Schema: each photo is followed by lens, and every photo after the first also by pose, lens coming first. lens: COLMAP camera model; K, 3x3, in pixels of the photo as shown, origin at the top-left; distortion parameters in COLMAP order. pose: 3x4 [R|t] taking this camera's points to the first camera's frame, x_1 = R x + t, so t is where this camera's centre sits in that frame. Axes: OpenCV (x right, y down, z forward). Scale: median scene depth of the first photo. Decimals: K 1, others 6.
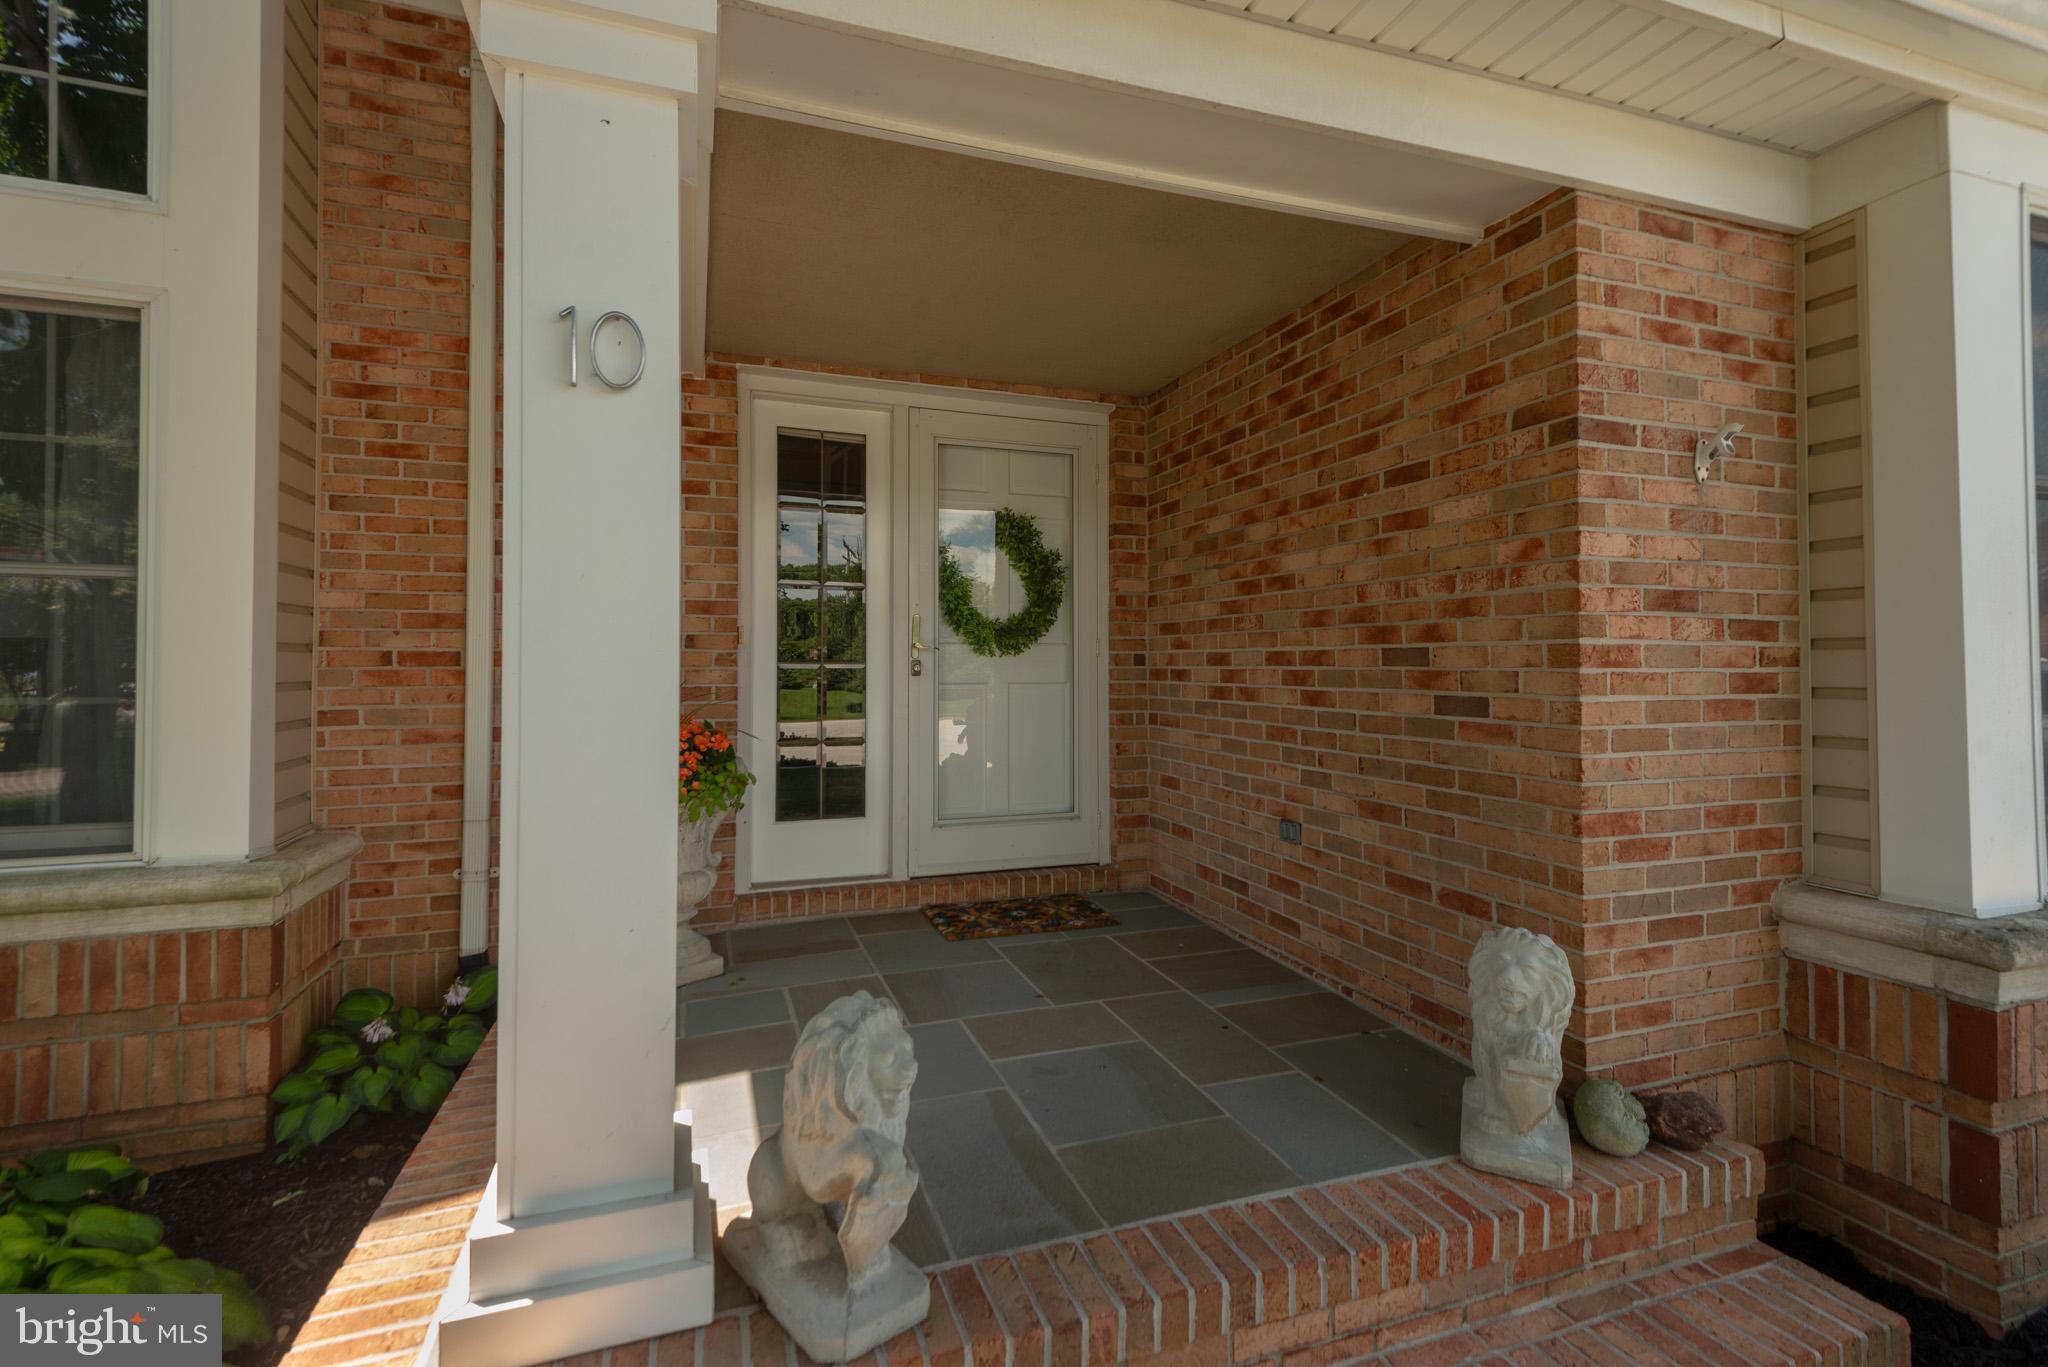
lens RADIAL K [[947.6, 0, 1031.3], [0, 947.6, 650.2], [0, 0, 1]] dist [0.020180, -0.007215]
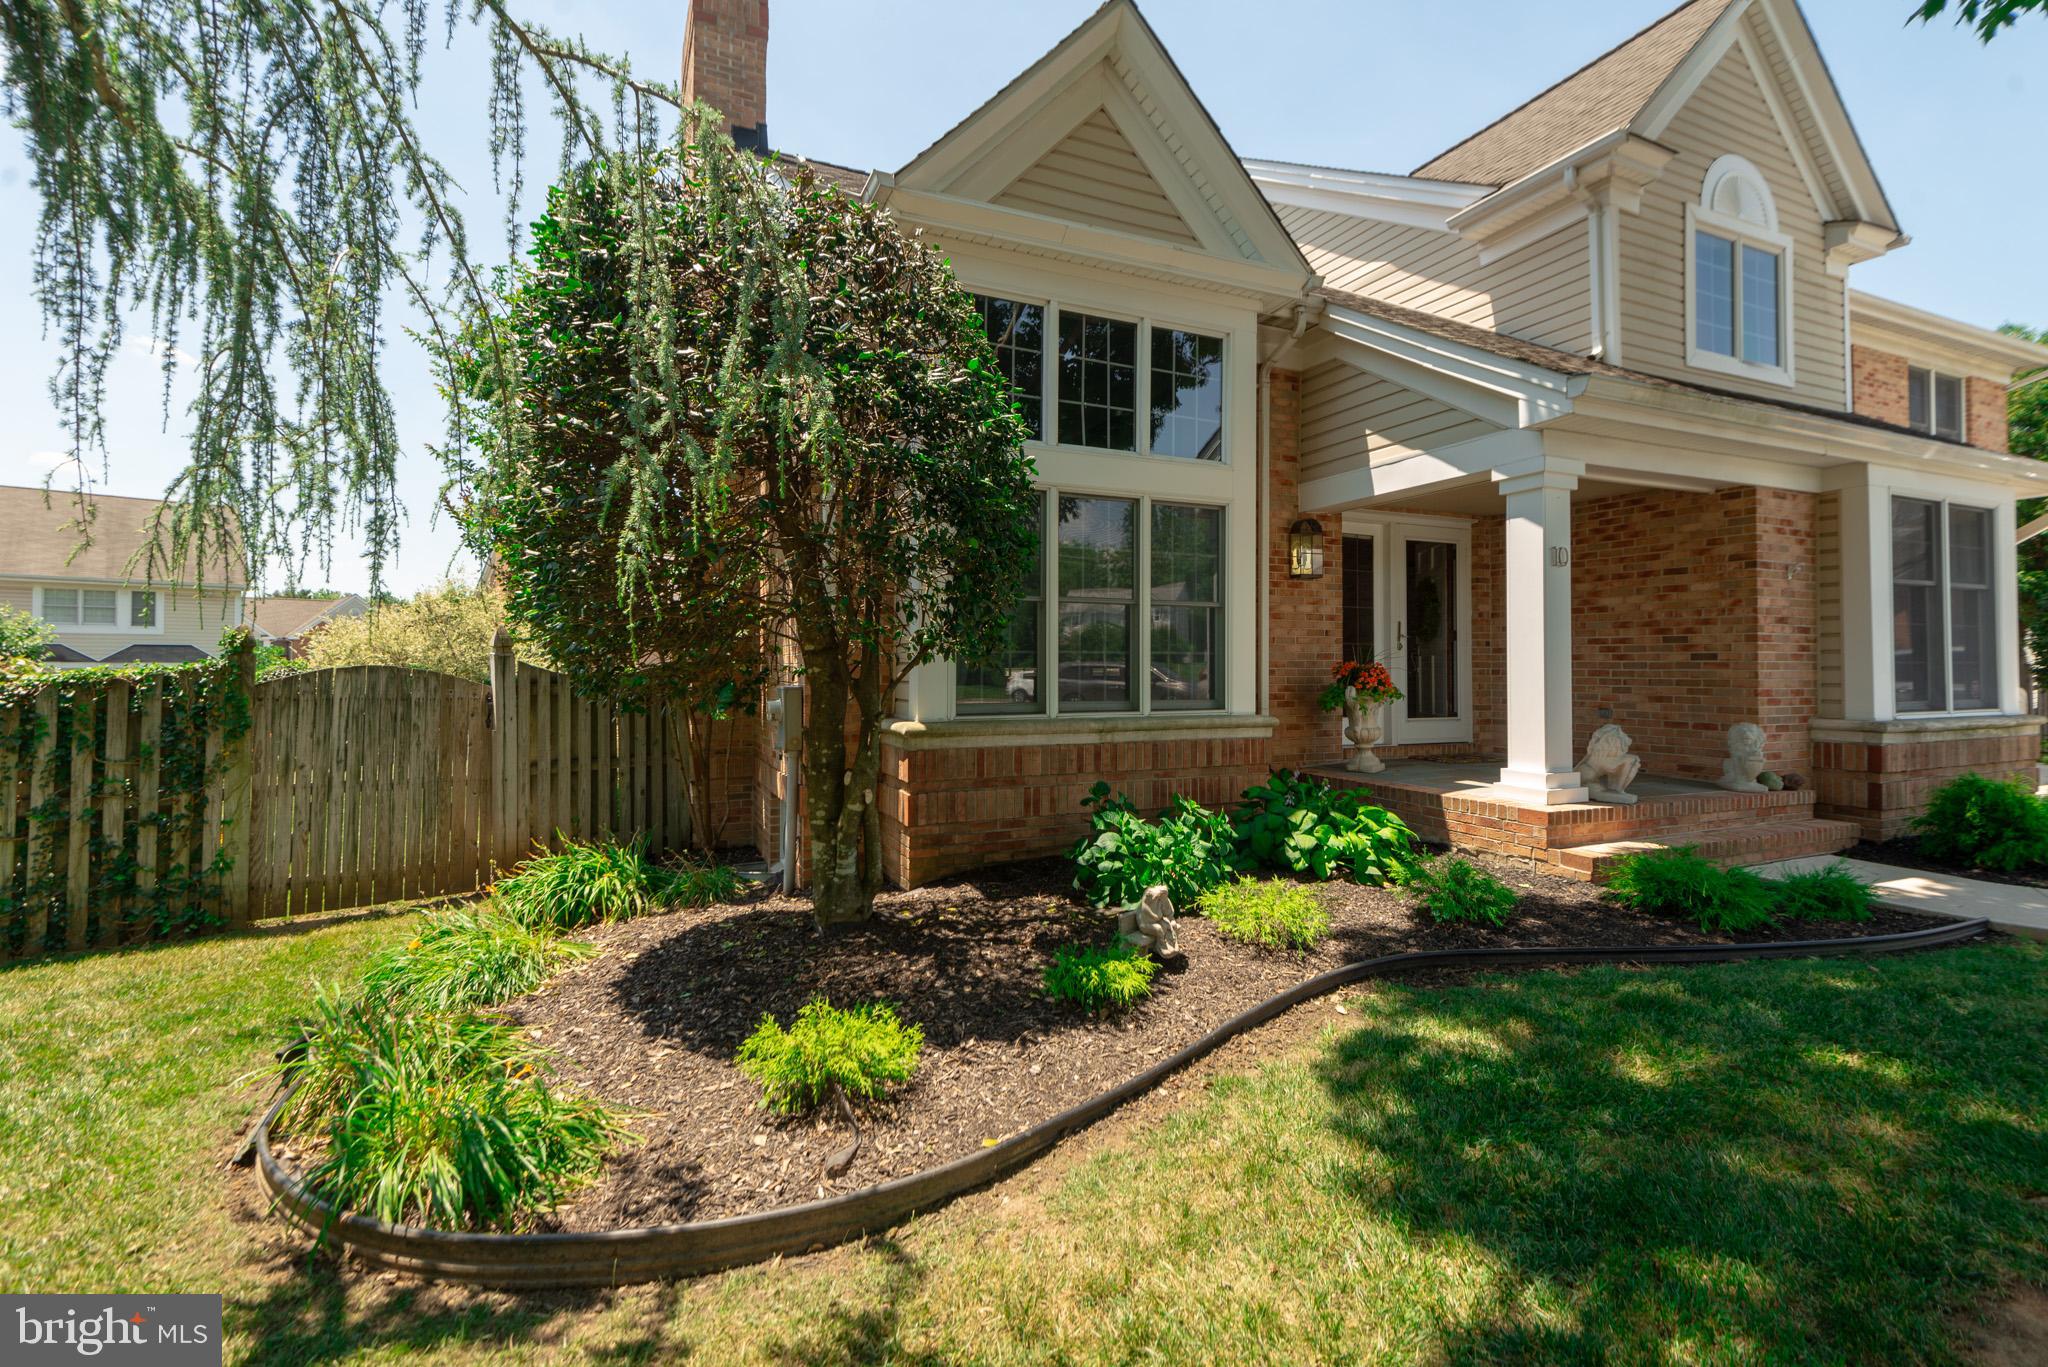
lens RADIAL K [[947.6, 0, 1019.4], [0, 947.6, 648.9], [0, 0, 1]] dist [0.020180, -0.007215]
pose [[0.996633, 0.005734, 0.081789, -1.836940], [-0.005784, 0.999983, 0.000385, 0.047571], [-0.081785, -0.000857, 0.996650, -1.688088]]
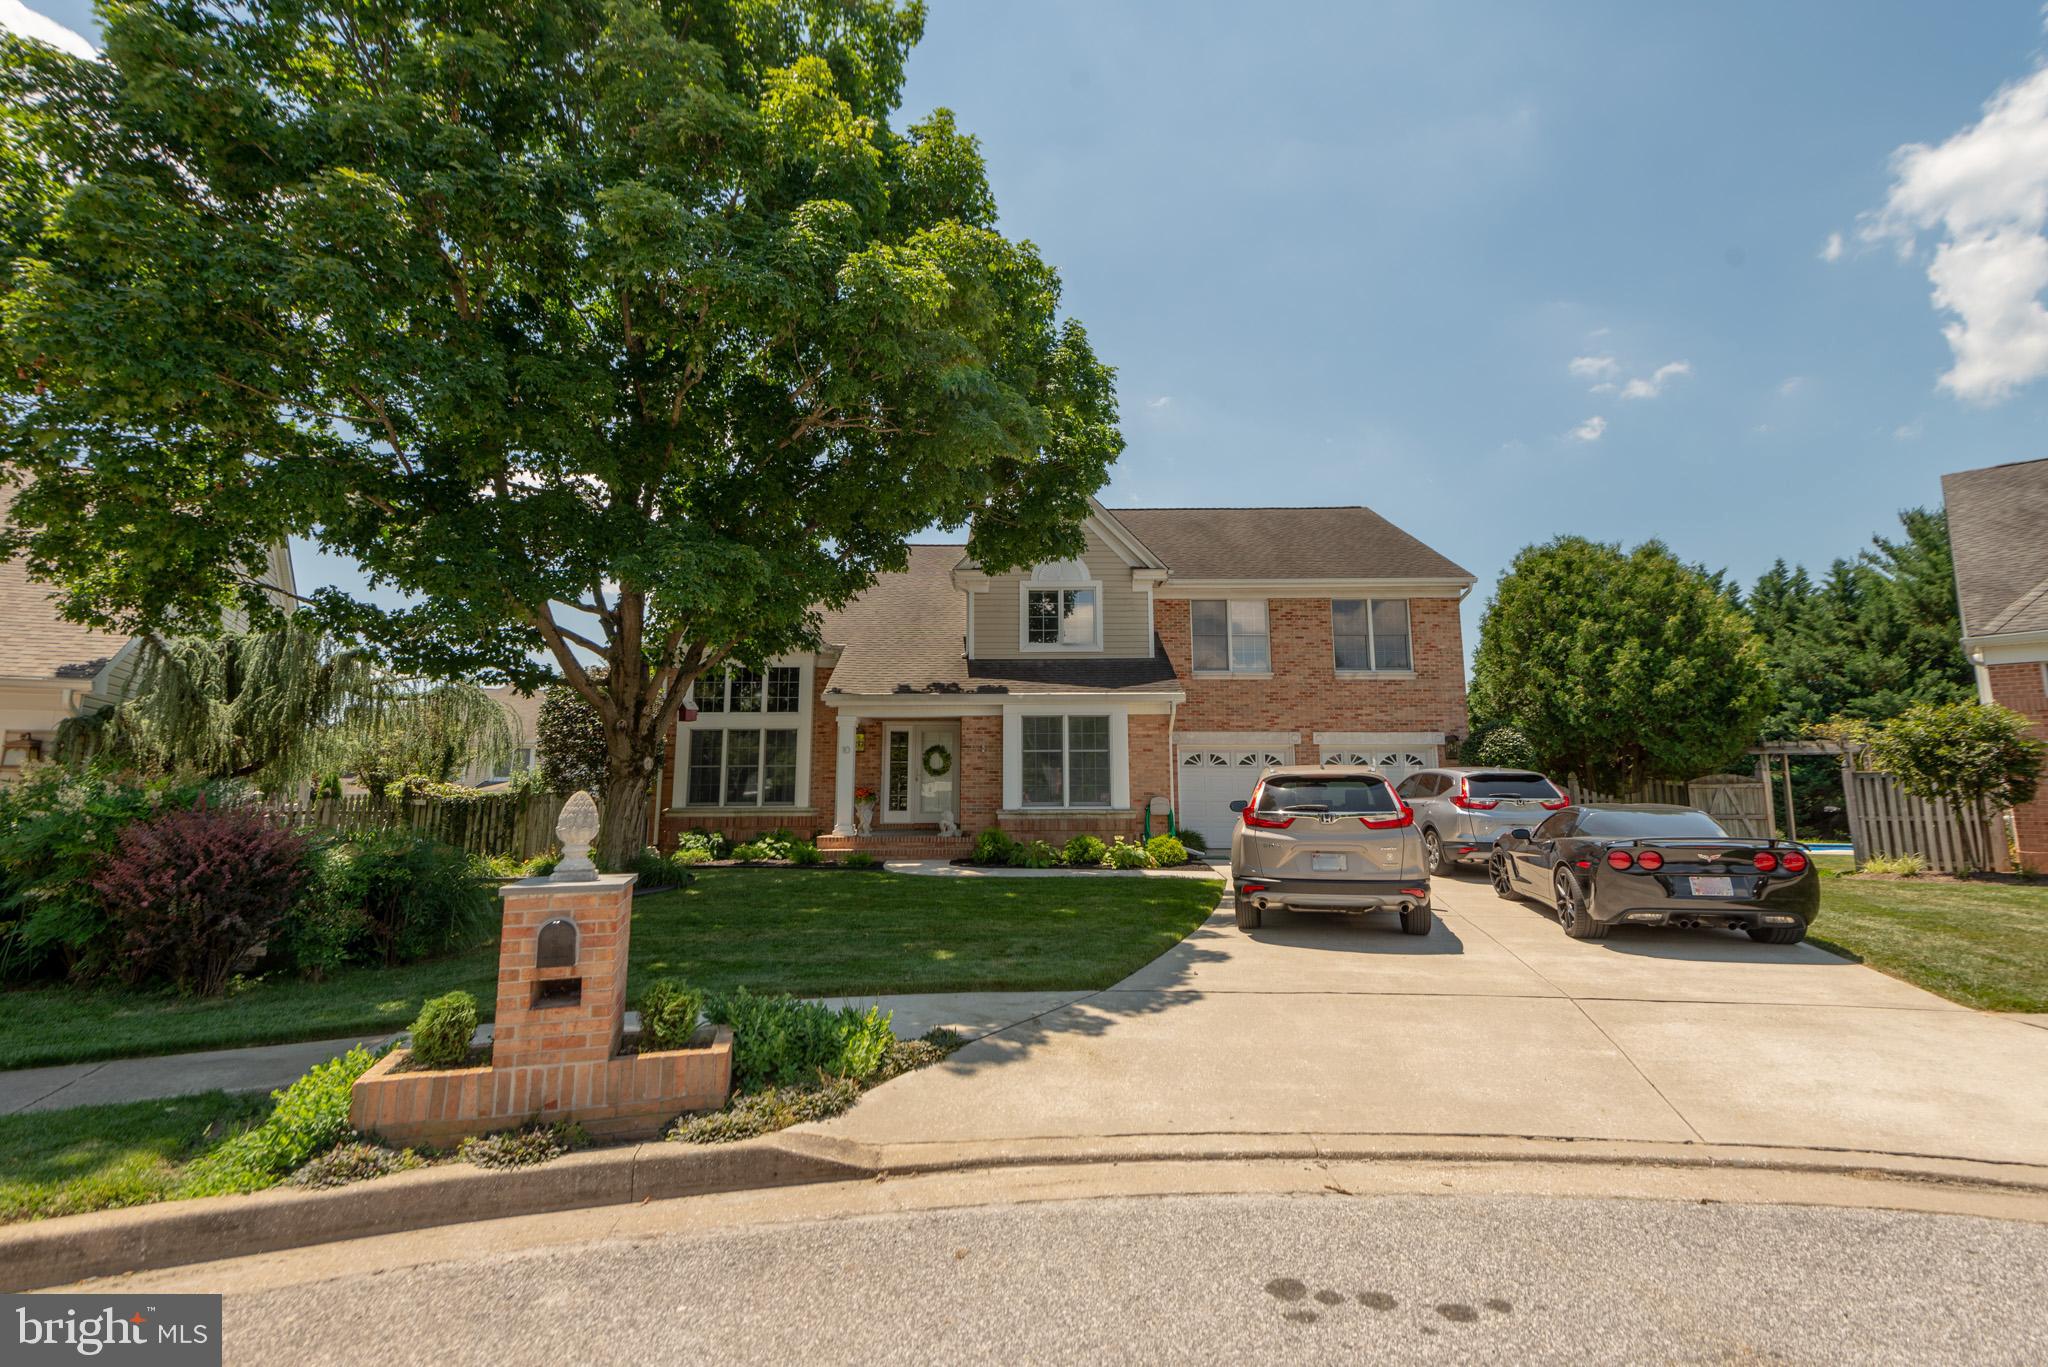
lens RADIAL K [[947.6, 0, 1025.6], [0, 947.6, 635.1], [0, 0, 1]] dist [0.020180, -0.007215]
pose [[0.942217, -0.055665, -0.330347, 3.286977], [0.008583, 0.989786, -0.142302, -0.026453], [0.334895, 0.131244, 0.933071, -5.517806]]
